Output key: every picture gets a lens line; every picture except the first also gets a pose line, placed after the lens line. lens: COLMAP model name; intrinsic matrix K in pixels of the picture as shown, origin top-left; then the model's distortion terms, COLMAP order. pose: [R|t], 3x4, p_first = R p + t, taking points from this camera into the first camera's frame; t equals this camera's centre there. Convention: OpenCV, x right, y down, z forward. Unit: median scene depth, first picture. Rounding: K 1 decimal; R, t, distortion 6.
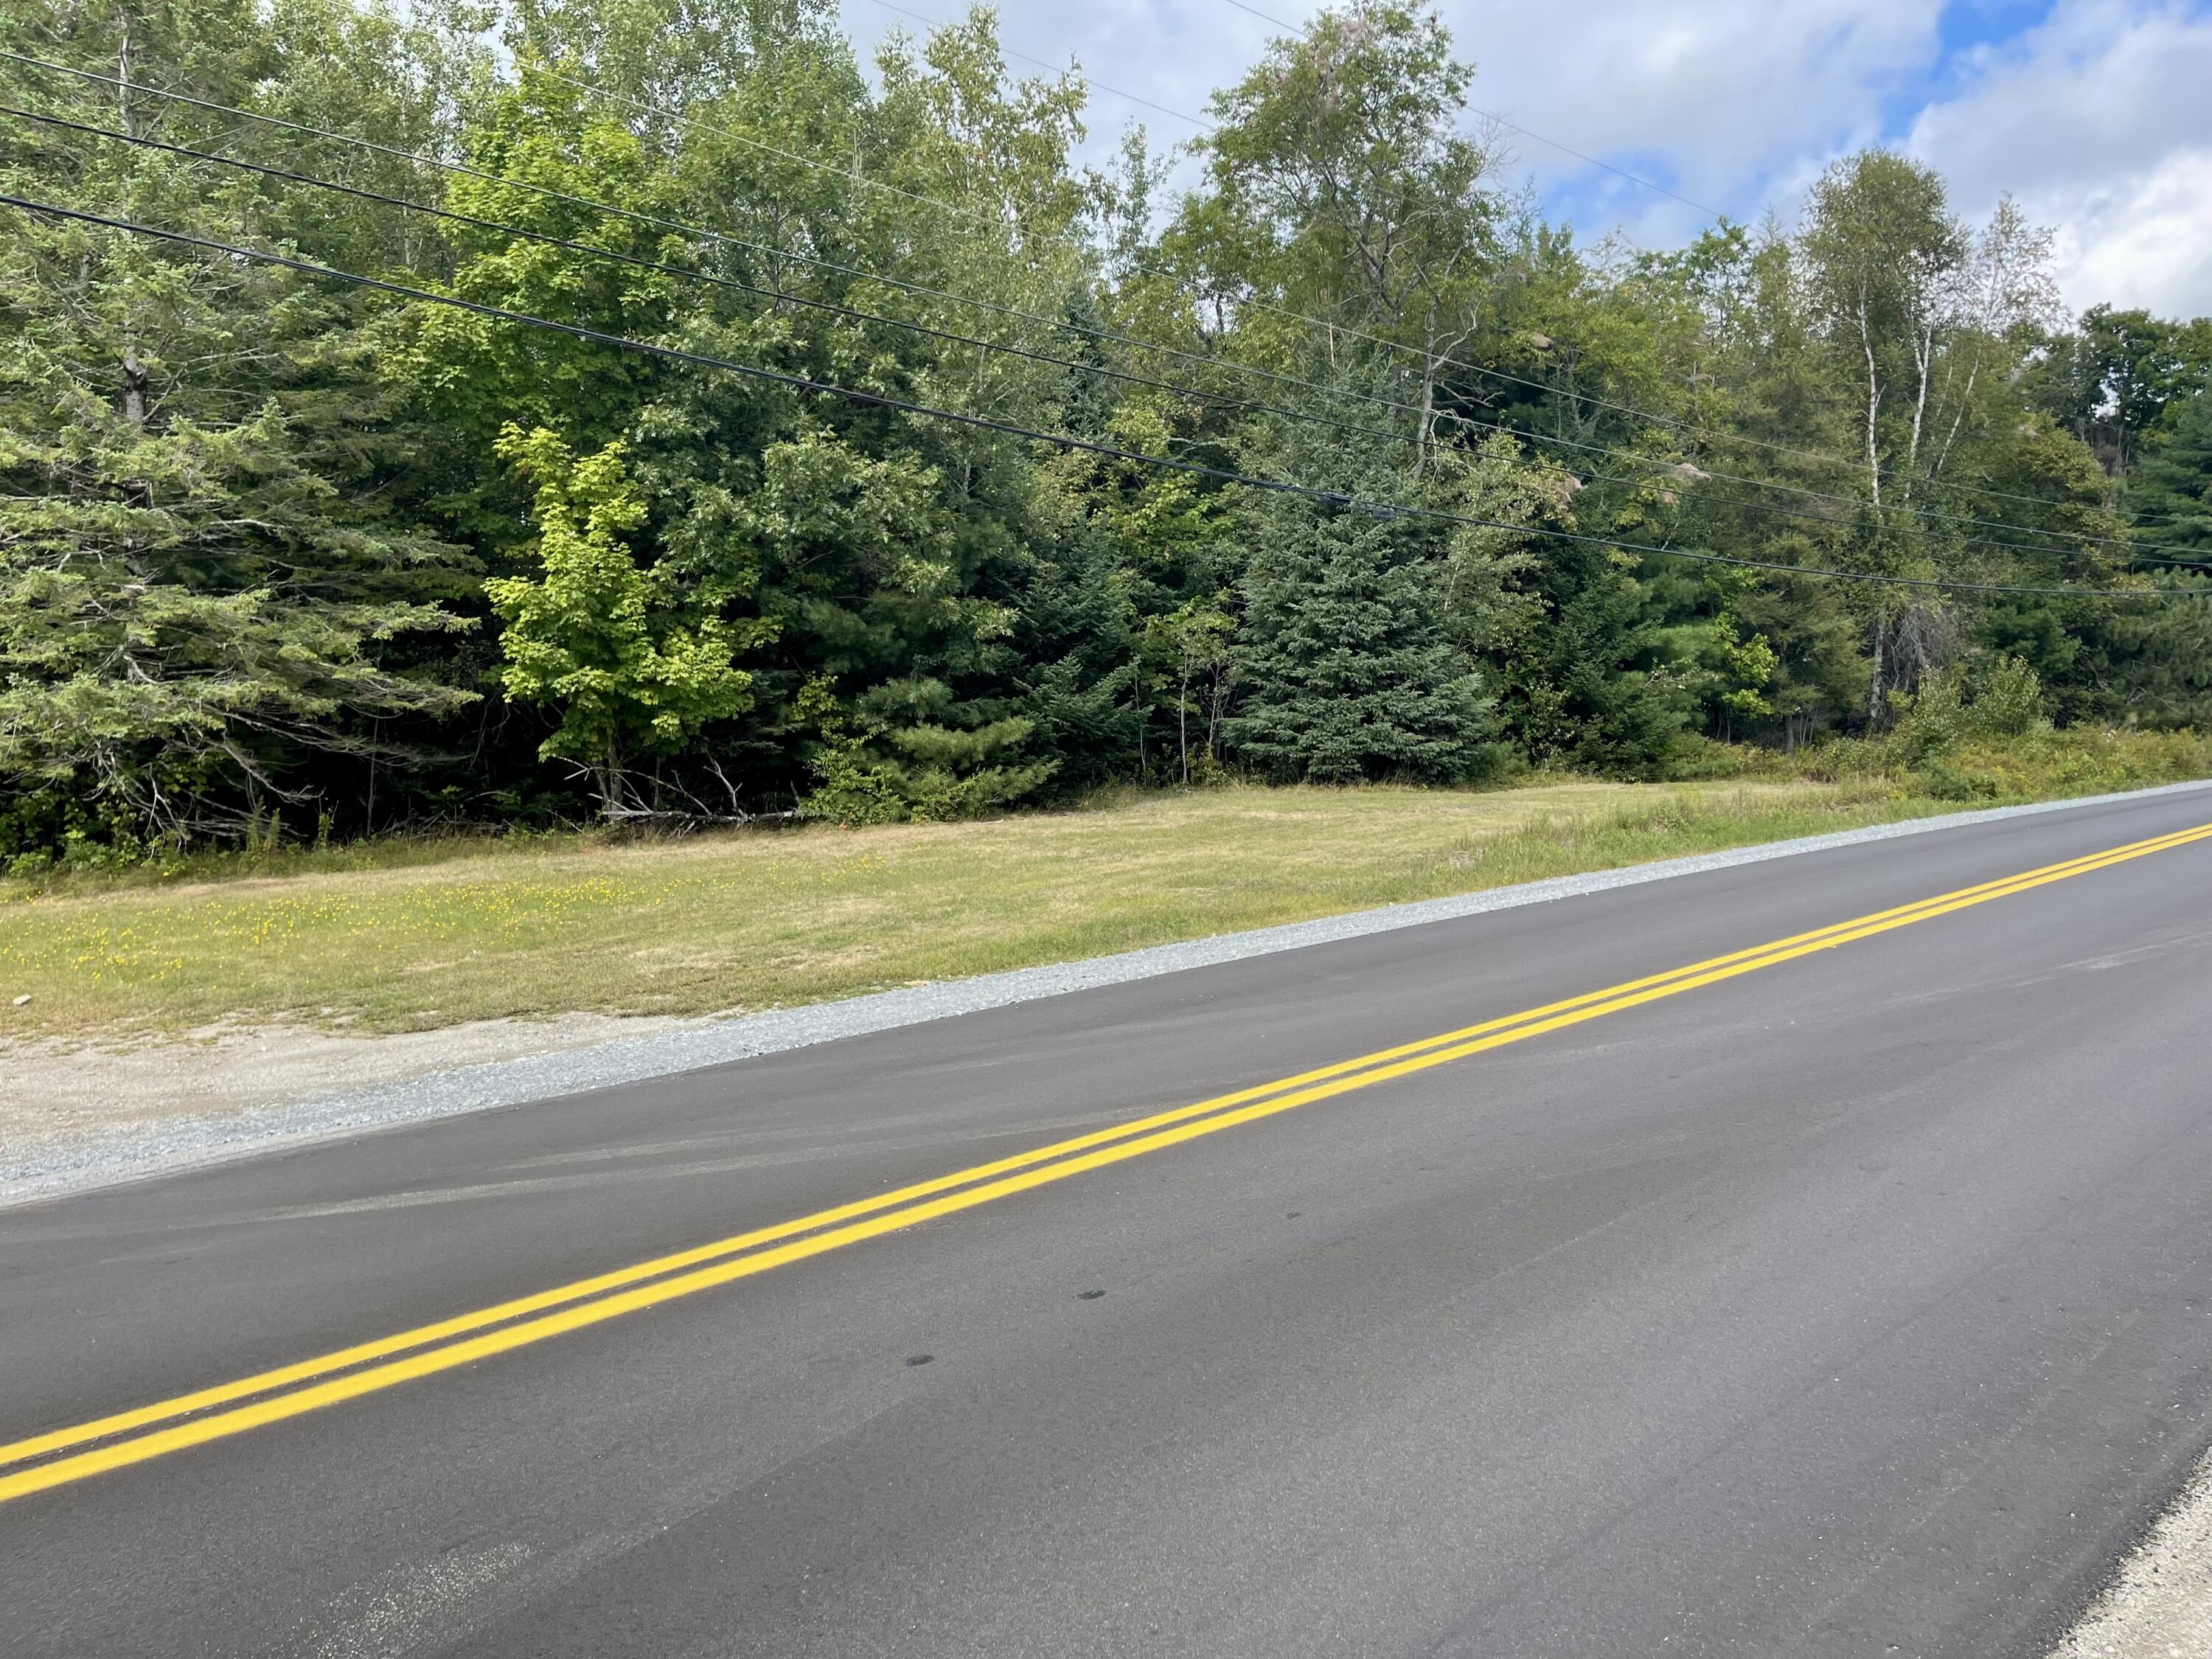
lens RADIAL K [[1652.0, 0, 1113.9], [0, 1652.0, 821.4], [0, 0, 1]] dist [0.071051, -0.088828]
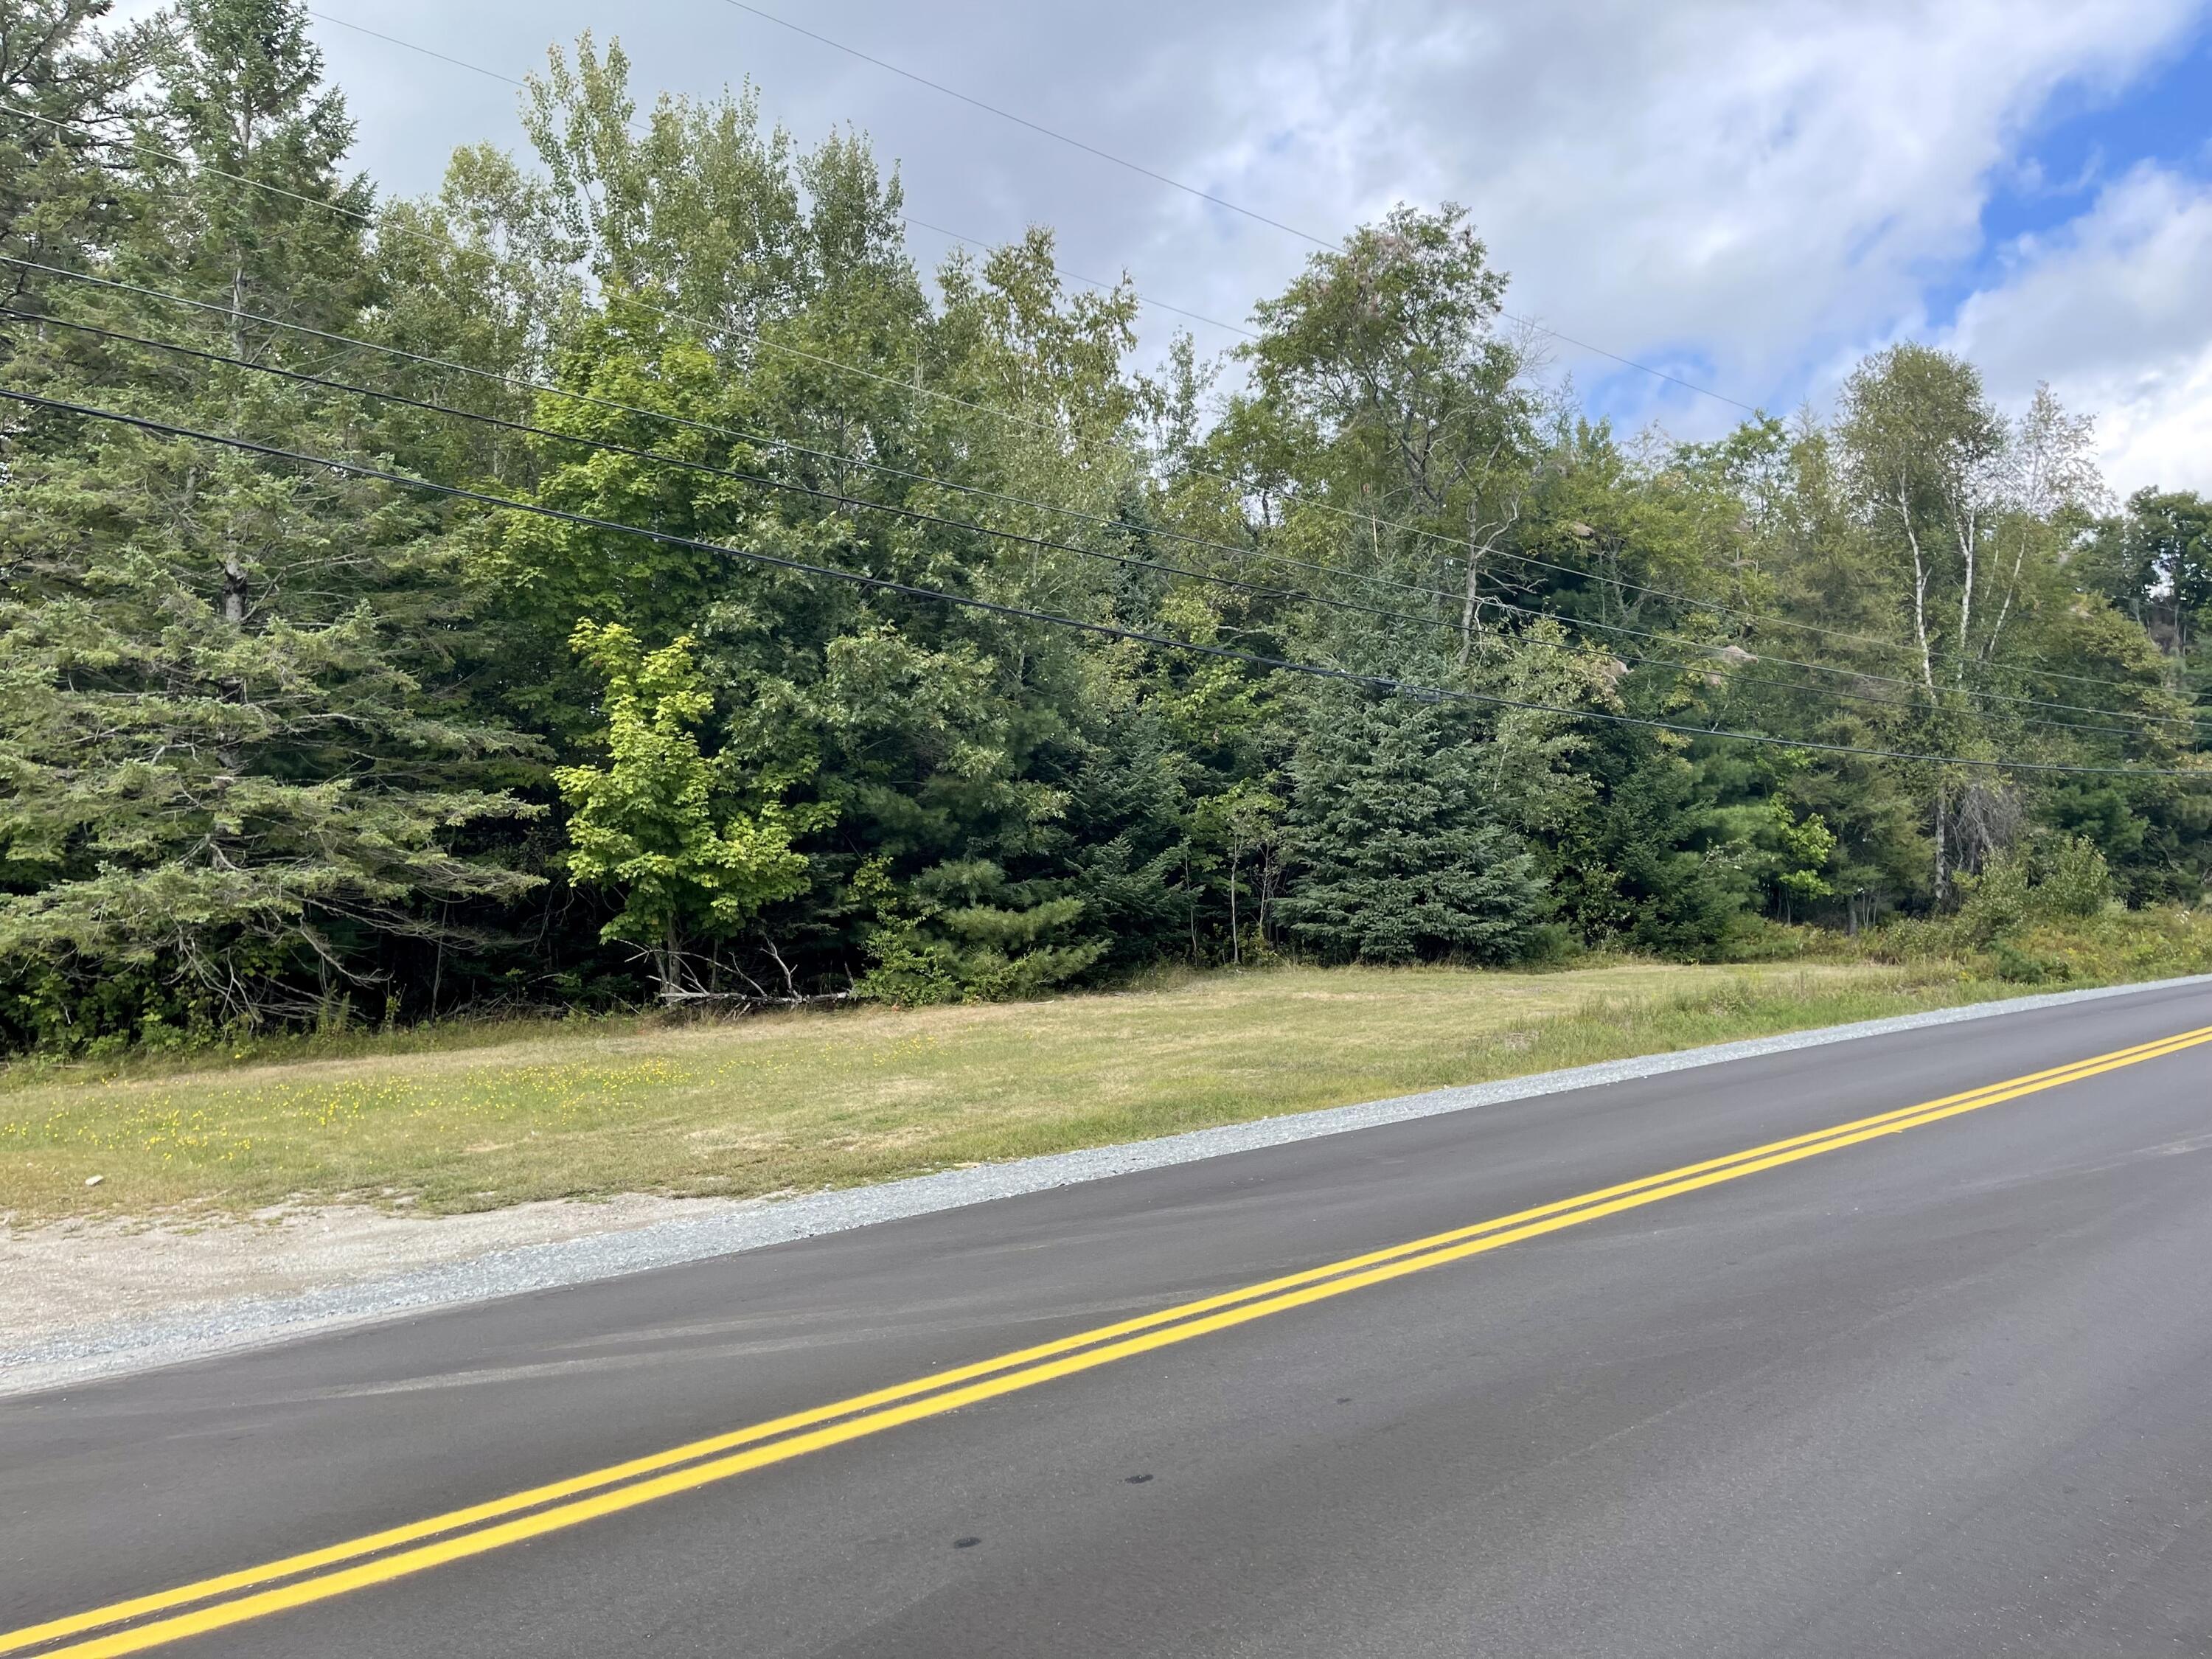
lens RADIAL K [[1651.9, 0, 1098.0], [0, 1651.9, 815.5], [0, 0, 1]] dist [0.072335, -0.087827]
pose [[0.999160, -0.004686, -0.040704, 0.000648], [0.000074, 0.993644, -0.112570, 0.000375], [0.040973, 0.112472, 0.992810, -0.005948]]
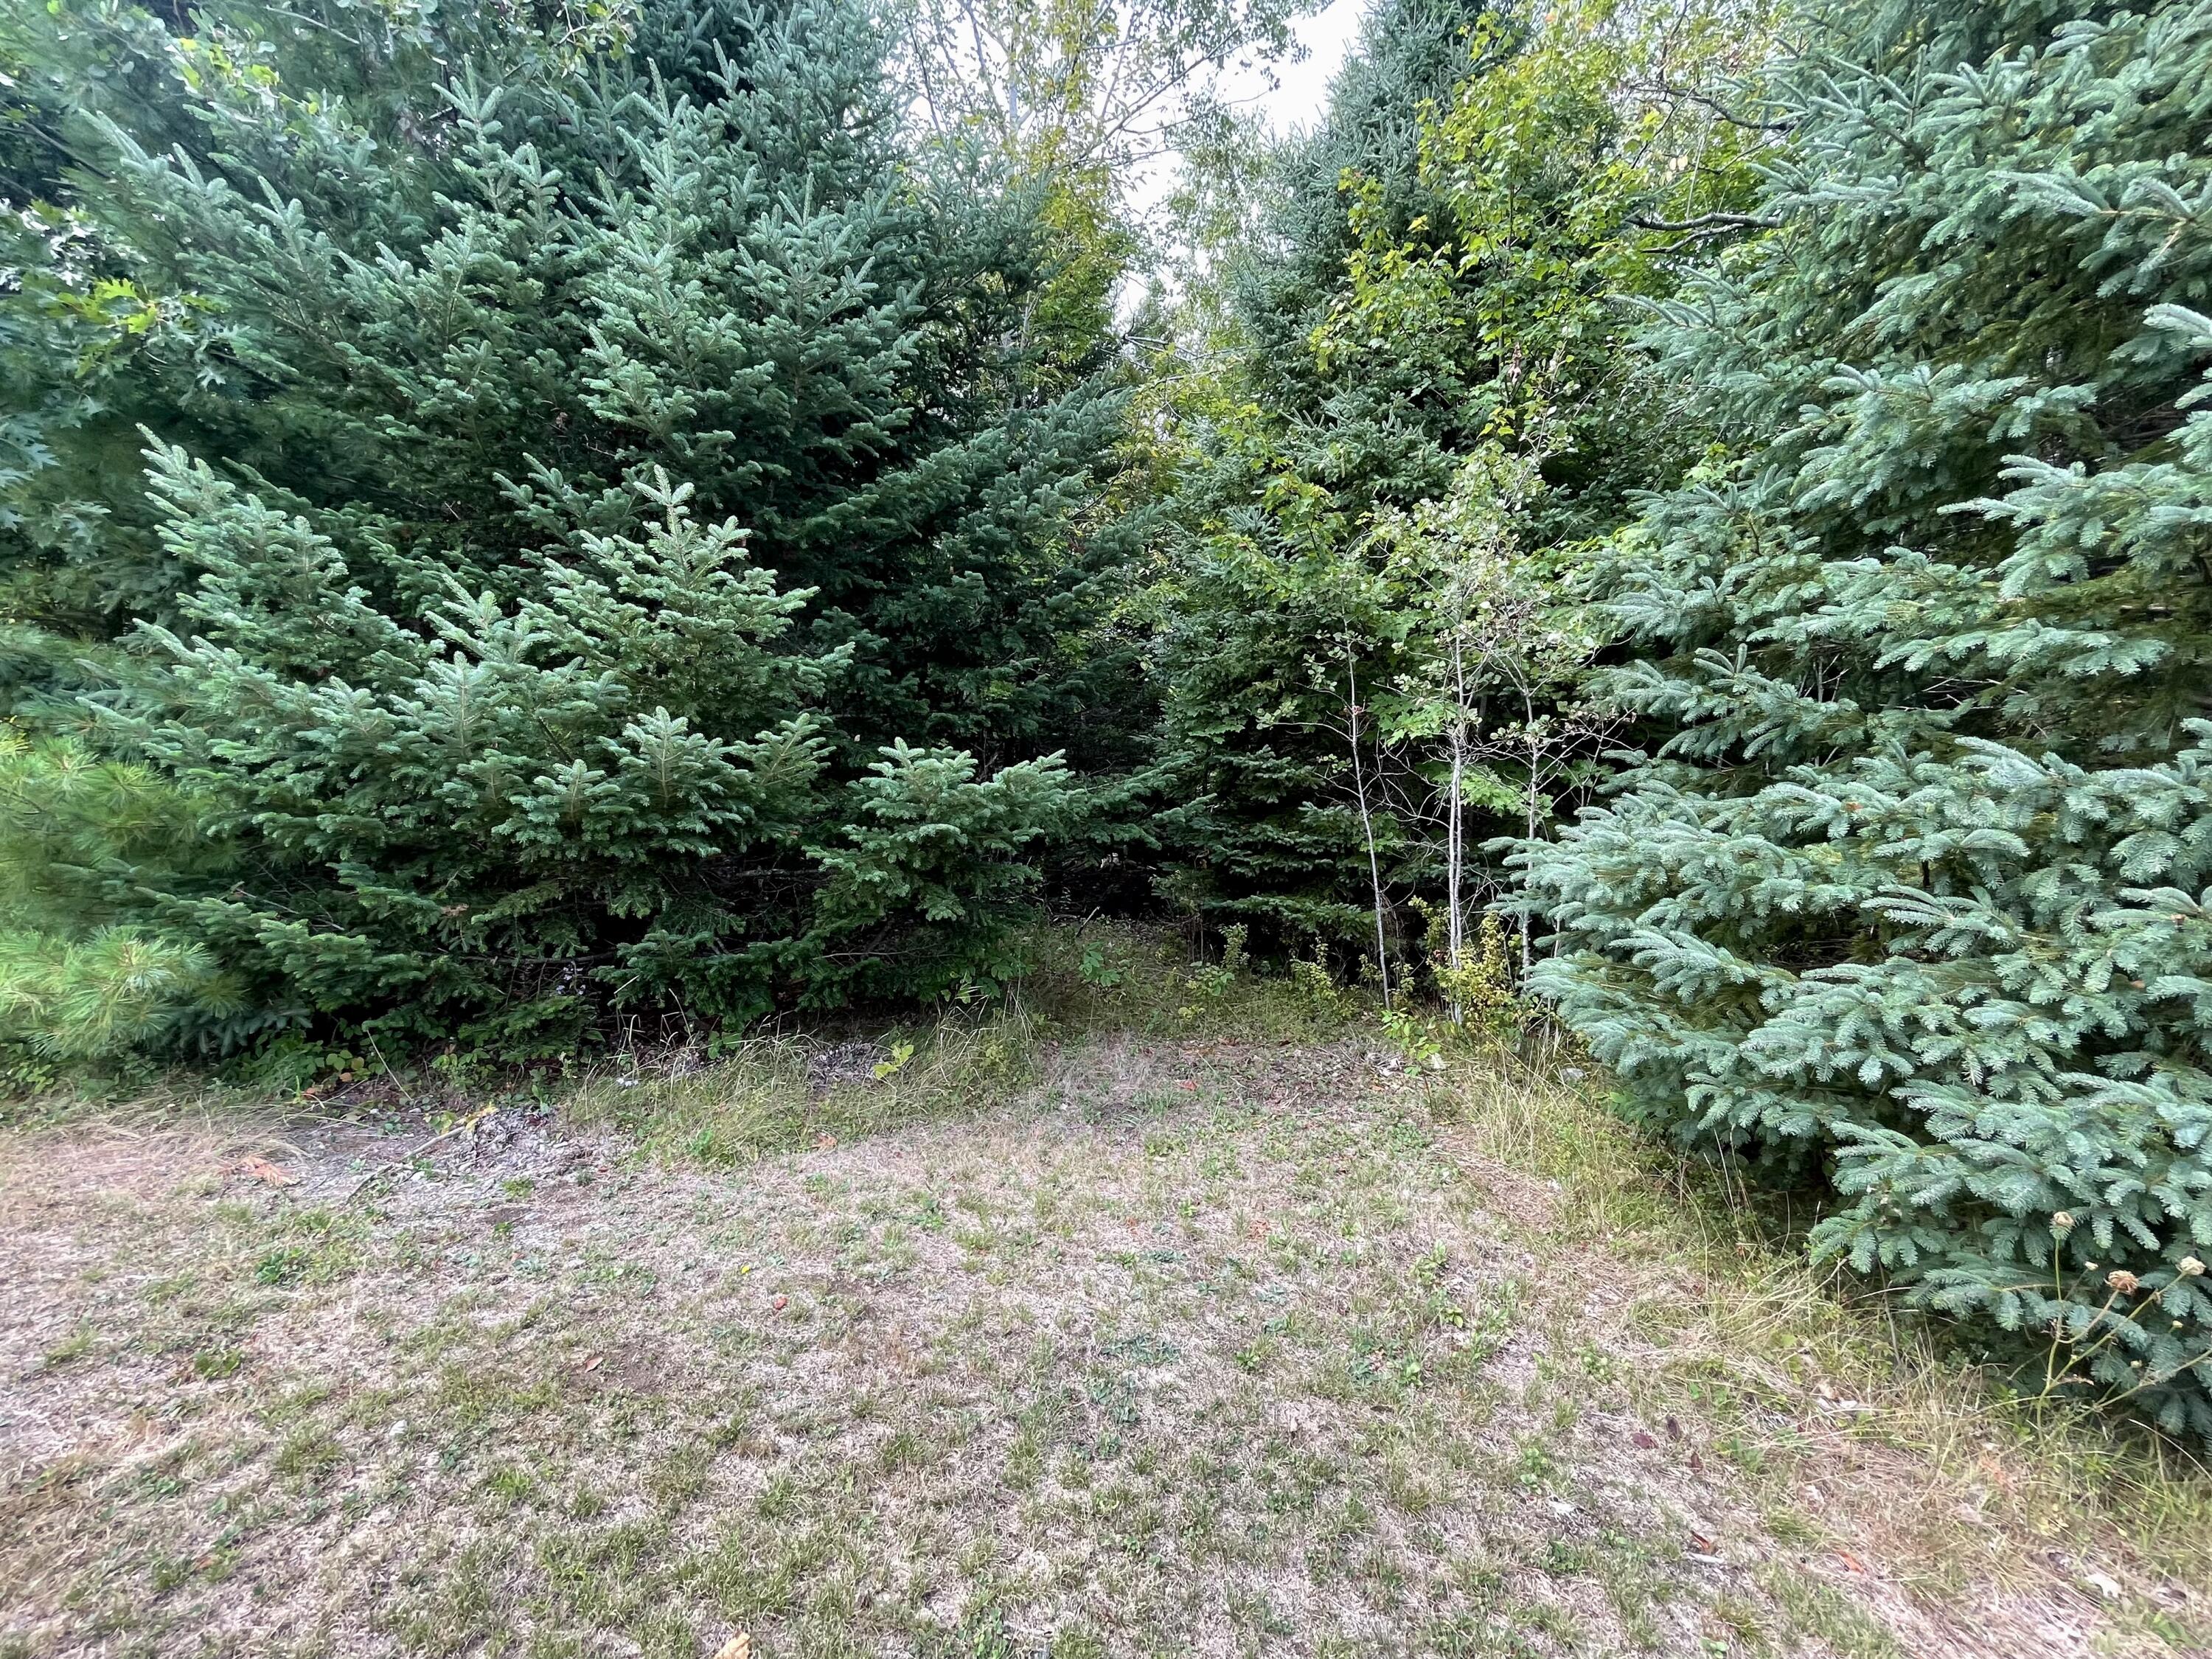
lens RADIAL K [[900.1, 0, 1106.0], [0, 900.1, 829.5], [0, 0, 1]] dist [-0.001219, -0.000134]
pose [[0.697786, 0.083254, -0.711452, 0.127924], [-0.118745, 0.992925, -0.000272, -0.059576], [0.706395, 0.084671, 0.702735, 0.899997]]
